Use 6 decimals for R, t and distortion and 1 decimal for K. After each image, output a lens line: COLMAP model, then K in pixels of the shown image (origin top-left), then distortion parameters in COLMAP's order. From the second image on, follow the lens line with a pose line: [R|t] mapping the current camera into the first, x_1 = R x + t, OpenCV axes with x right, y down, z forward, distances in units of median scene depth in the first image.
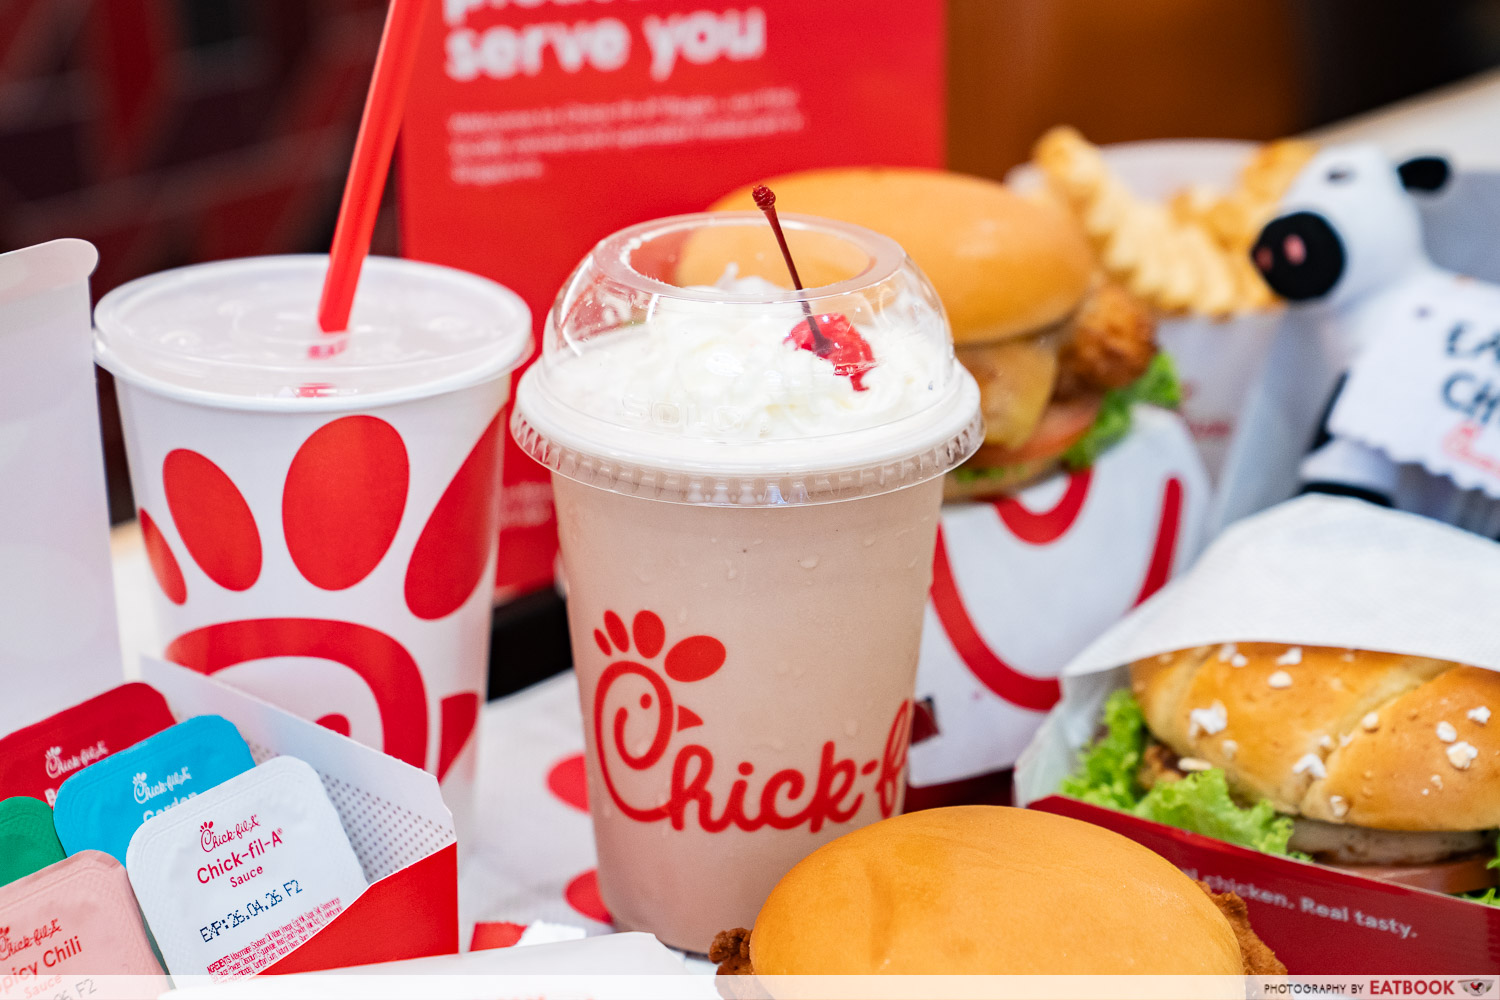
lens RADIAL K [[3208.1, 0, 750.0], [0, 3208.1, 500.0], [0, 0, 1]] dist [0.272034, 0.445551]
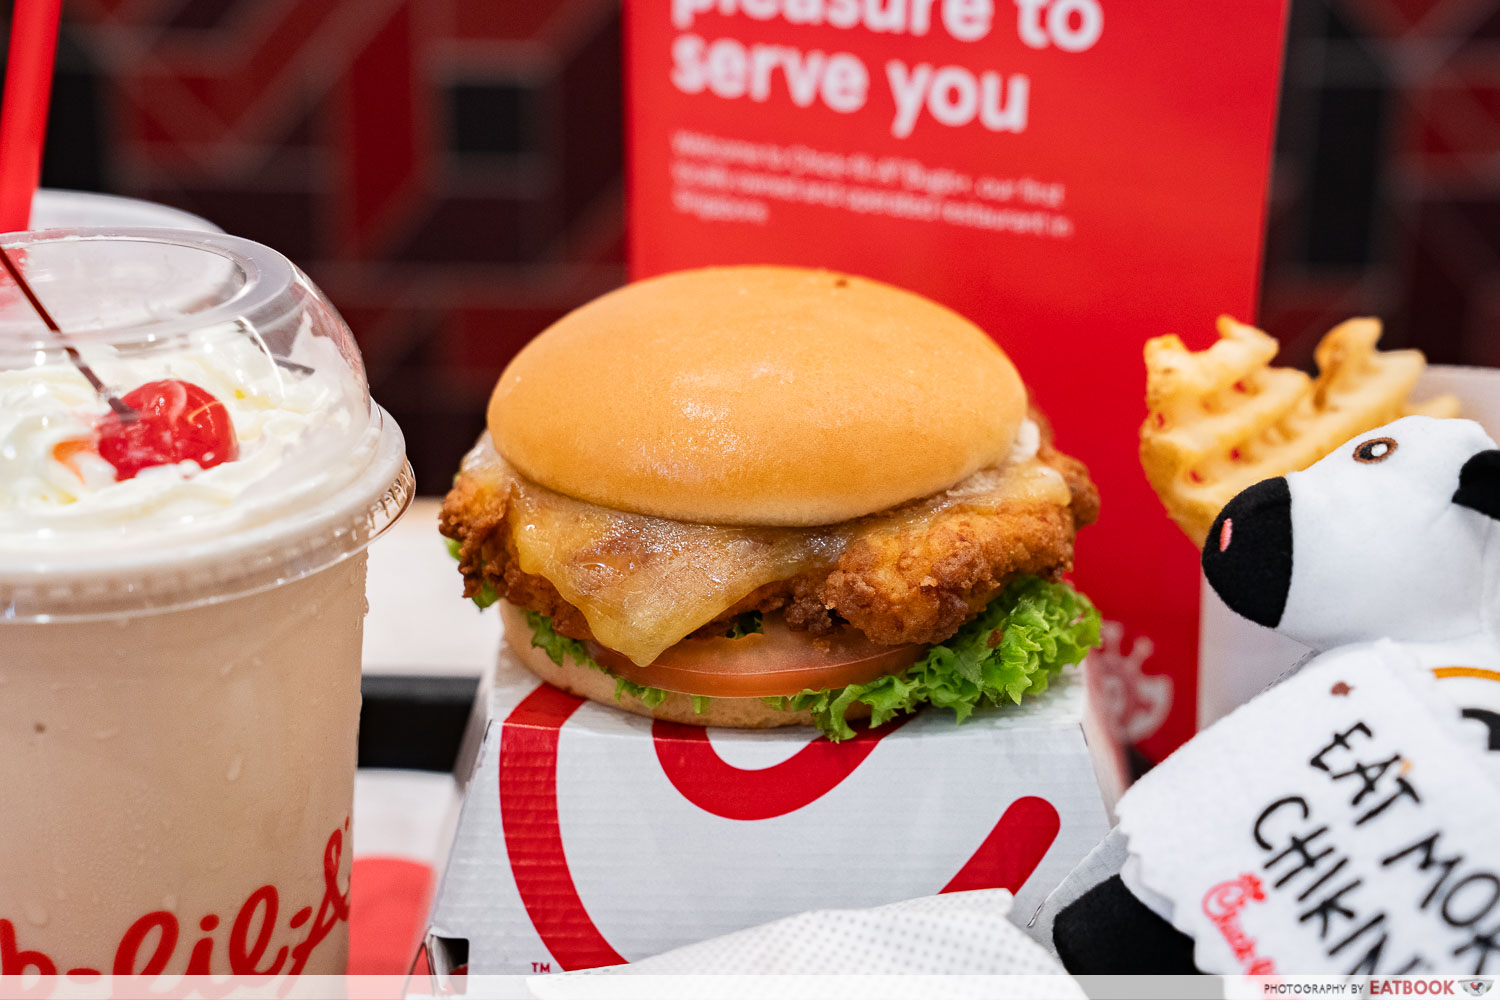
lens RADIAL K [[2542.8, 0, 750.5], [0, 2542.8, 586.1], [0, 0, 1]] dist [0.034646, 0.031047]
pose [[0.665199, 0.296795, -0.685144, 0.526353], [-0.269613, 0.951172, 0.150270, -0.136887], [0.696289, 0.084764, 0.712739, 0.659918]]
